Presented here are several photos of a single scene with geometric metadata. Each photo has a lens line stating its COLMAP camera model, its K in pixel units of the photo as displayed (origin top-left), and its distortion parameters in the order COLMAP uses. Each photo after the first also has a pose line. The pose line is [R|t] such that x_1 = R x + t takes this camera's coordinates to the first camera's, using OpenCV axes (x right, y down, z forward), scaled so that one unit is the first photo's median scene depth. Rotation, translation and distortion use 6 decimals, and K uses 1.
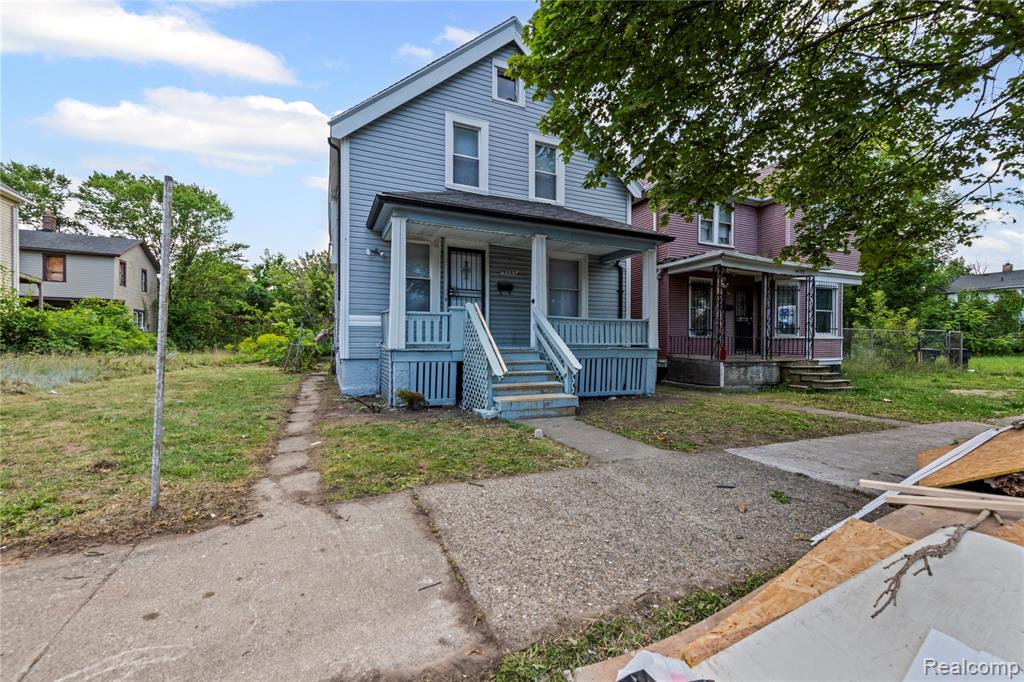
lens RADIAL K [[411.0, 0, 512.0], [0, 411.0, 341.0], [0, 0, 1]] dist [0.010675, 0.000048]
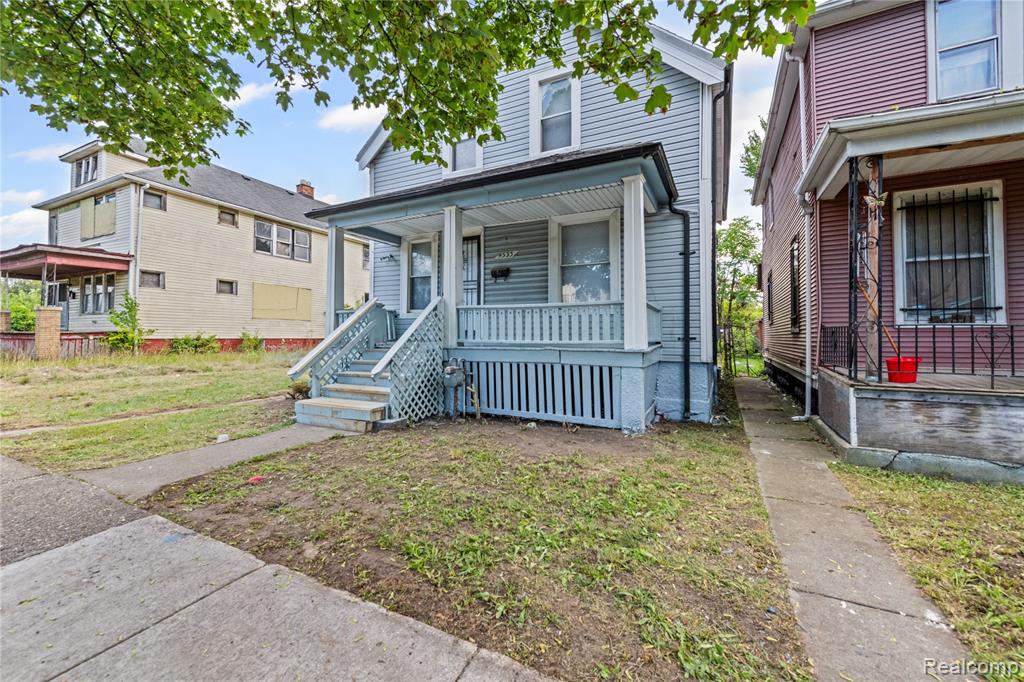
lens RADIAL K [[412.9, 0, 512.1], [0, 412.9, 321.2], [0, 0, 1]] dist [0.009753, -0.000261]
pose [[0.627895, -0.033207, -0.777589, 0.619527], [0.004656, 0.999232, -0.038913, -0.000050], [0.778284, 0.020813, 0.627568, 0.469176]]
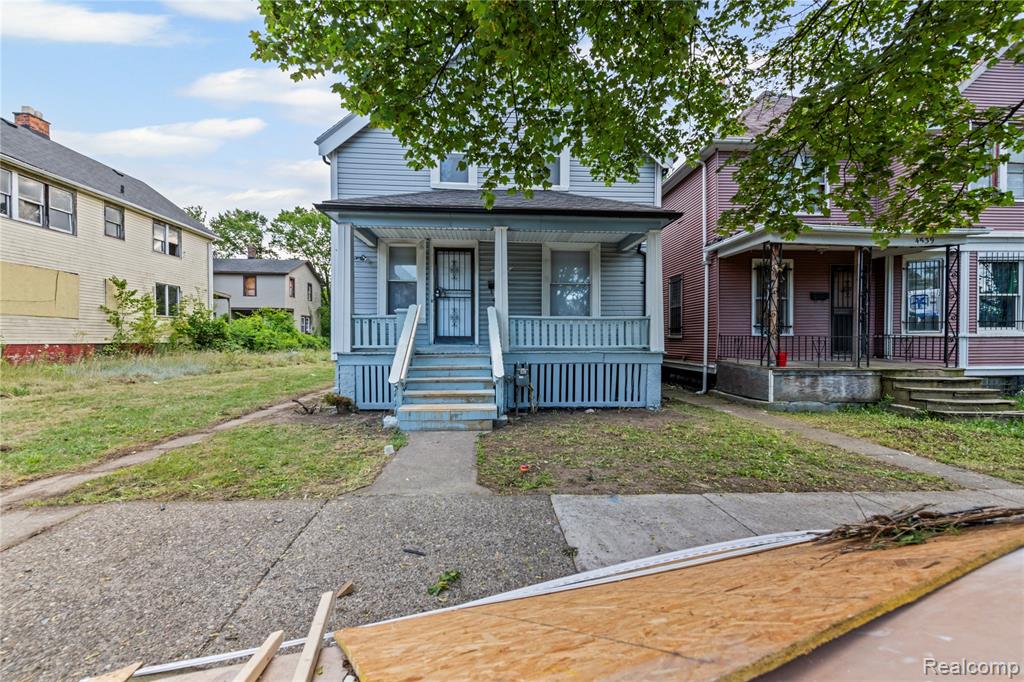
lens RADIAL K [[409.3, 0, 513.5], [0, 409.3, 337.2], [0, 0, 1]] dist [0.010812, -0.000374]
pose [[0.939209, -0.006035, -0.343293, 0.323809], [0.005762, 0.999982, -0.001815, -0.009902], [0.343297, -0.000273, 0.939227, 0.128688]]
